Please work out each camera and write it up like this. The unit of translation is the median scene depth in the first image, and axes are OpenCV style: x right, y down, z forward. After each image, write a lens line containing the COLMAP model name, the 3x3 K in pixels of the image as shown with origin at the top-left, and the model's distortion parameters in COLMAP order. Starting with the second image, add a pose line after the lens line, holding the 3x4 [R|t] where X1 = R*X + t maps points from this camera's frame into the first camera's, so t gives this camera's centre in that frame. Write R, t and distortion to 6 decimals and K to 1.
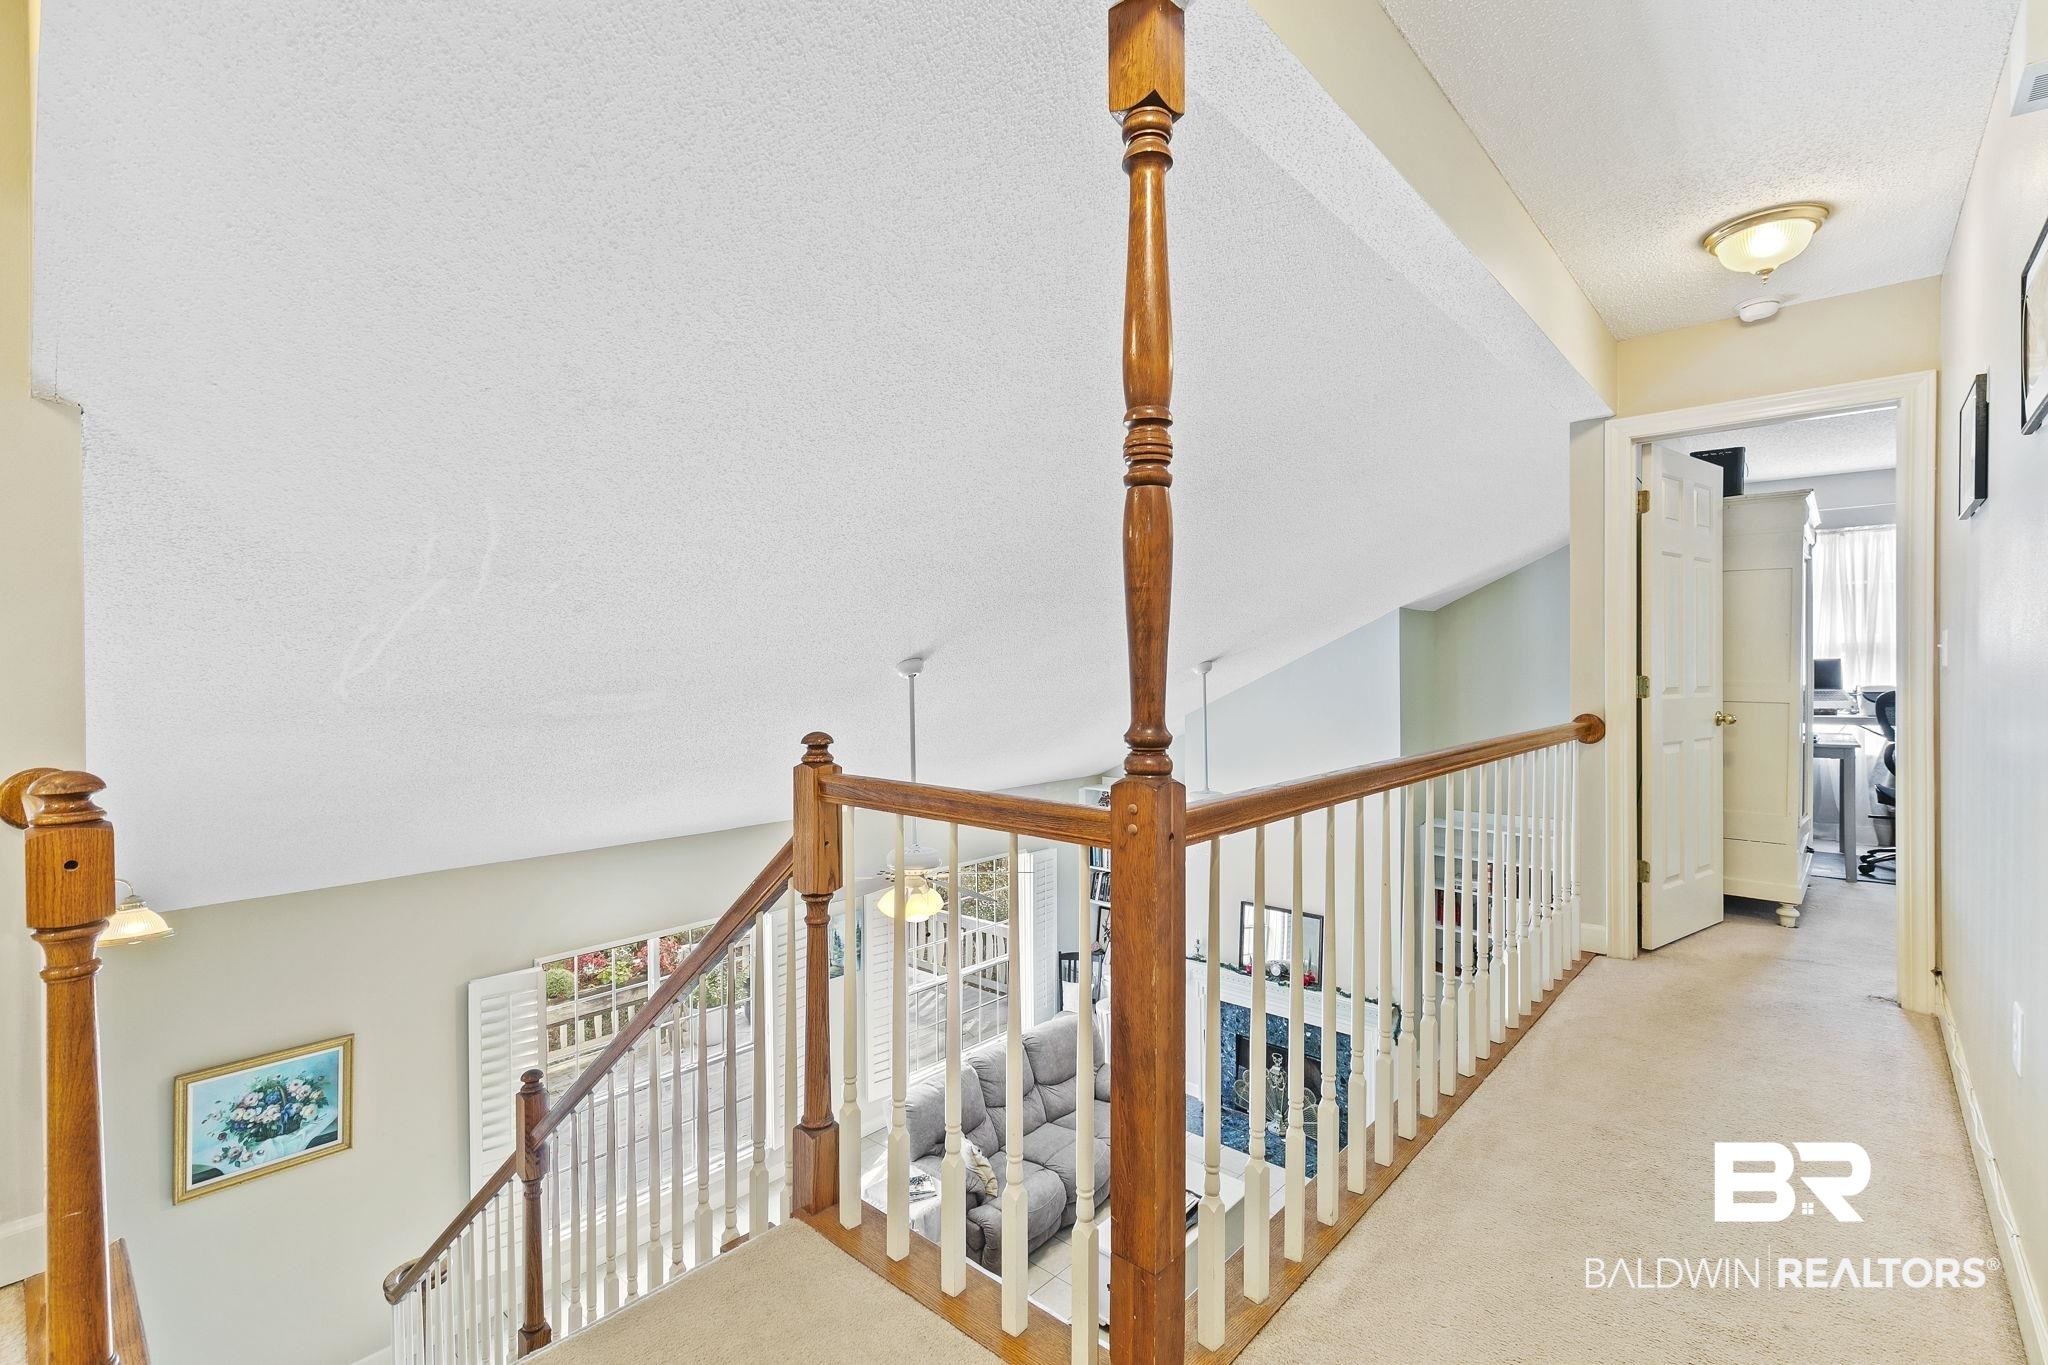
lens RADIAL K [[921.5, 0, 1017.3], [0, 921.5, 674.9], [0, 0, 1]] dist [0.000761, -0.000103]
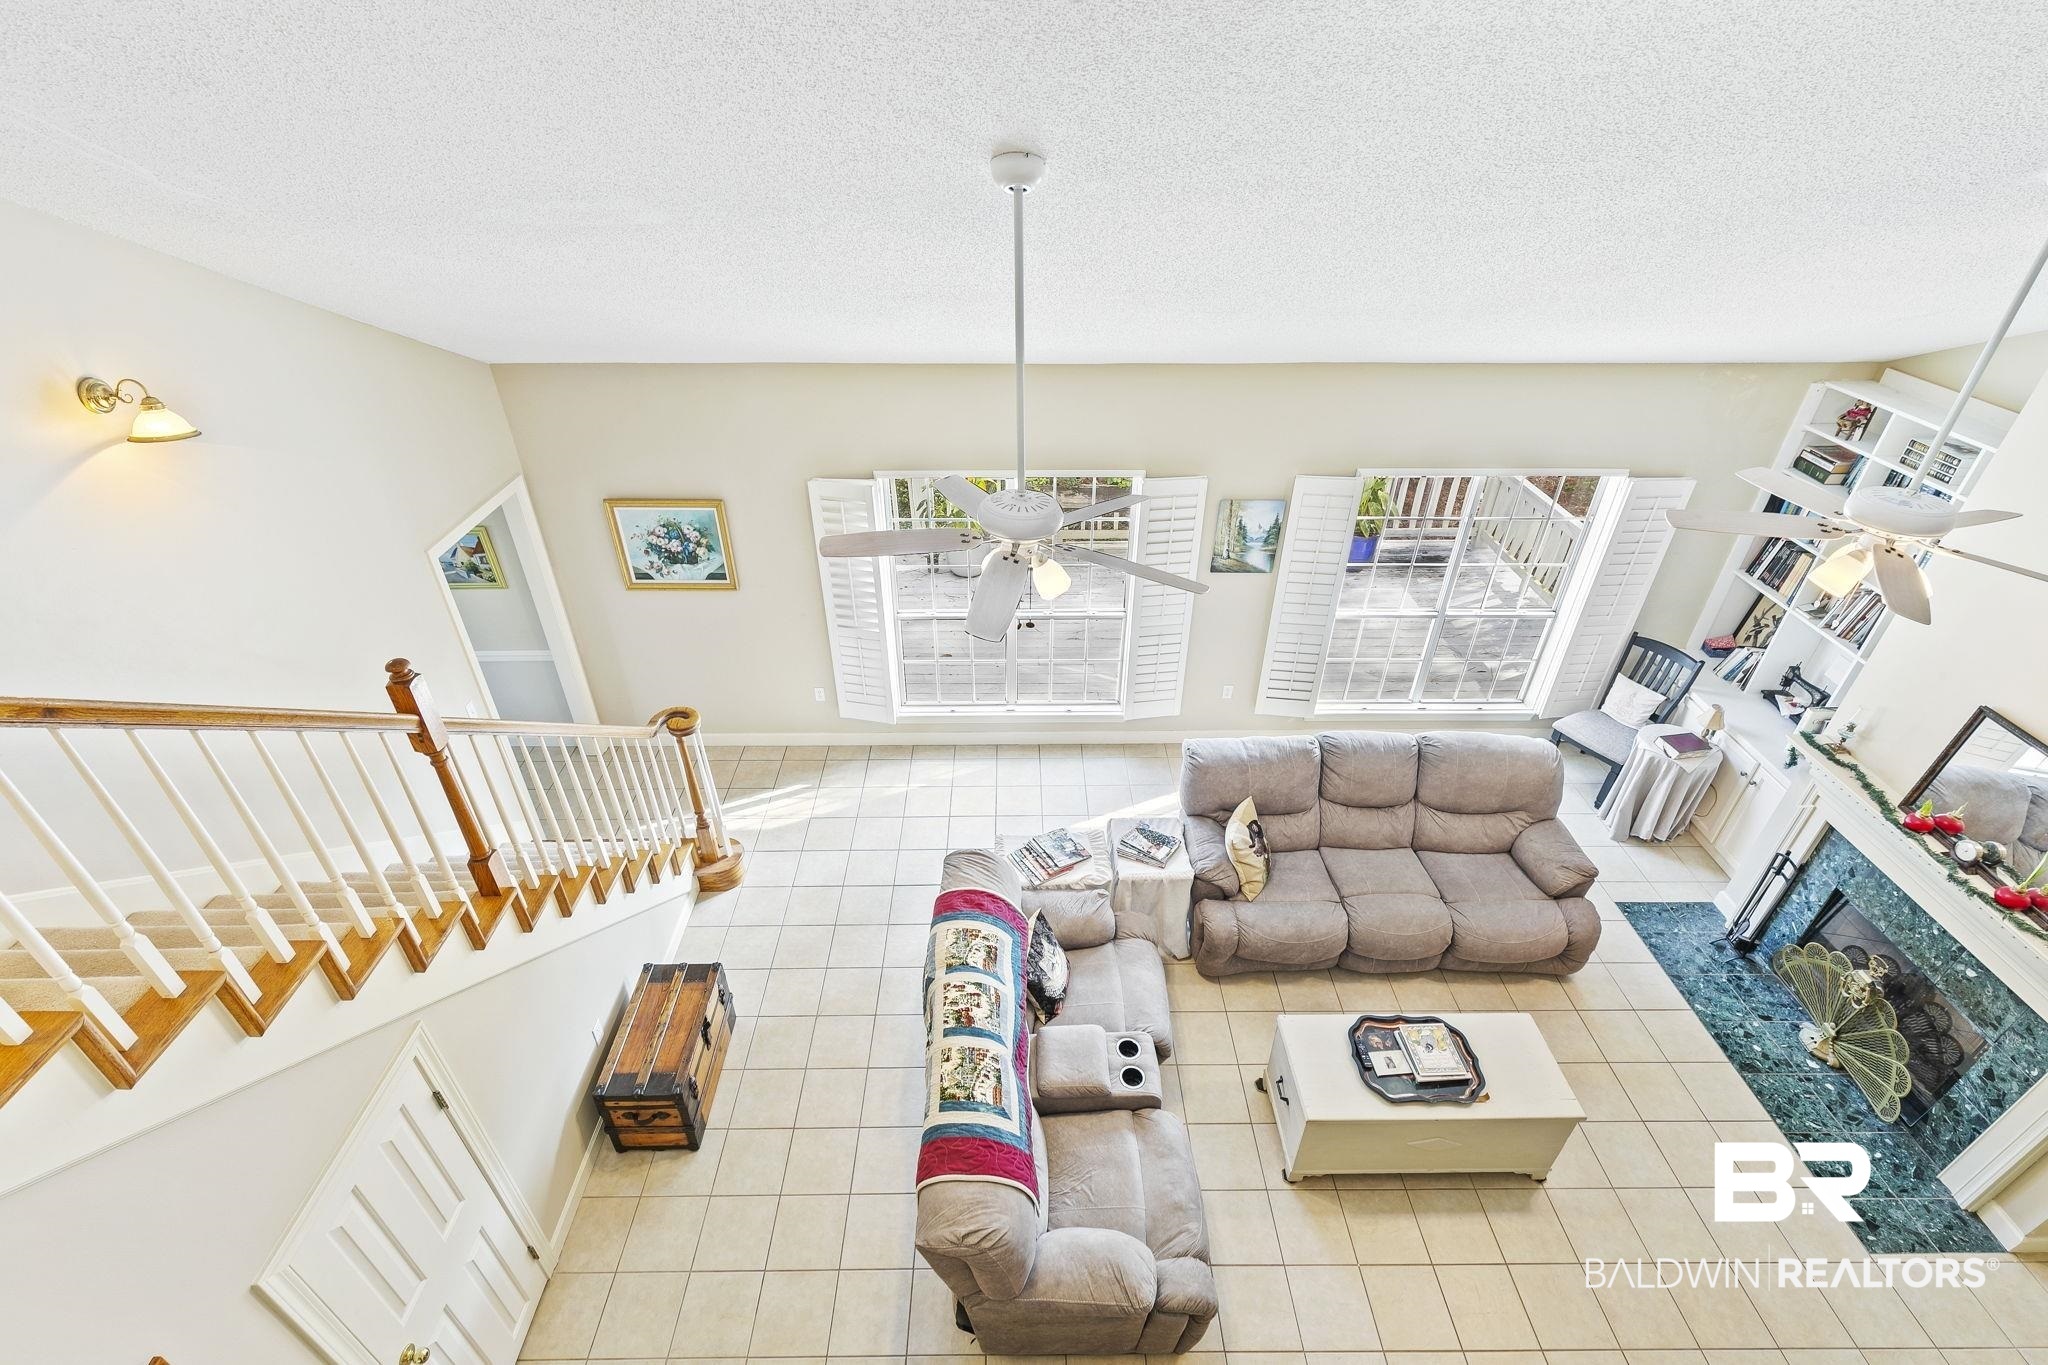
lens RADIAL K [[921.5, 0, 1020.2], [0, 921.5, 686.6], [0, 0, 1]] dist [0.000761, -0.000103]
pose [[0.670507, 0.417414, -0.613341, 0.327617], [-0.004977, 0.829224, 0.558894, -0.057088], [0.741887, -0.371690, 0.558078, 0.580166]]
